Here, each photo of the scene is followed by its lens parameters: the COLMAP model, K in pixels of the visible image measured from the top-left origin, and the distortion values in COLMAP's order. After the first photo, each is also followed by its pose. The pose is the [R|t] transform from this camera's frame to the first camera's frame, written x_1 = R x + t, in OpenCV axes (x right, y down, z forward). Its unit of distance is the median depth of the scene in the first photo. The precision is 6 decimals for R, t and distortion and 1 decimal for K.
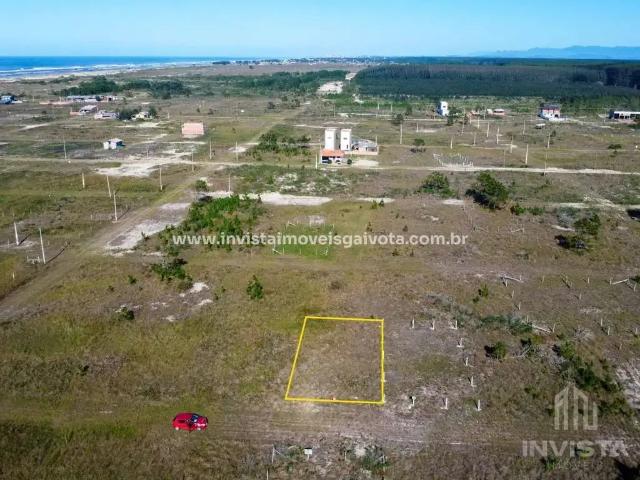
lens RADIAL K [[598.5, 0, 320.3], [0, 598.5, 241.1], [0, 0, 1]] dist [0.032364, 0.000000]
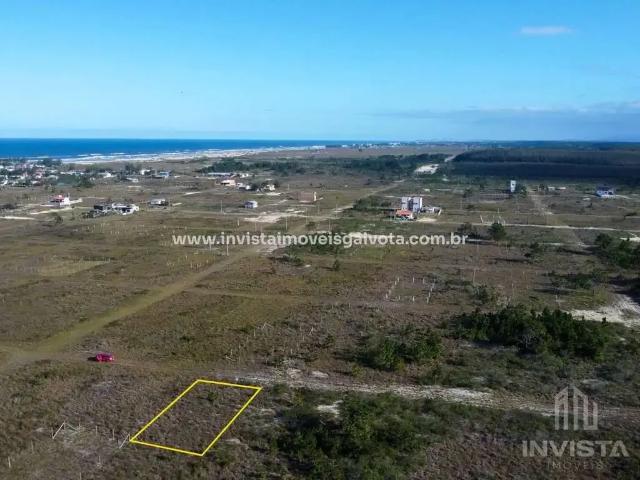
lens RADIAL K [[598.5, 0, 318.9], [0, 598.5, 241.1], [0, 0, 1]] dist [0.032364, 0.000000]
pose [[0.983599, 0.034824, -0.176978, 0.037289], [-0.057646, 0.990418, -0.125495, 0.052764], [0.170912, 0.133639, 0.976181, -0.194610]]
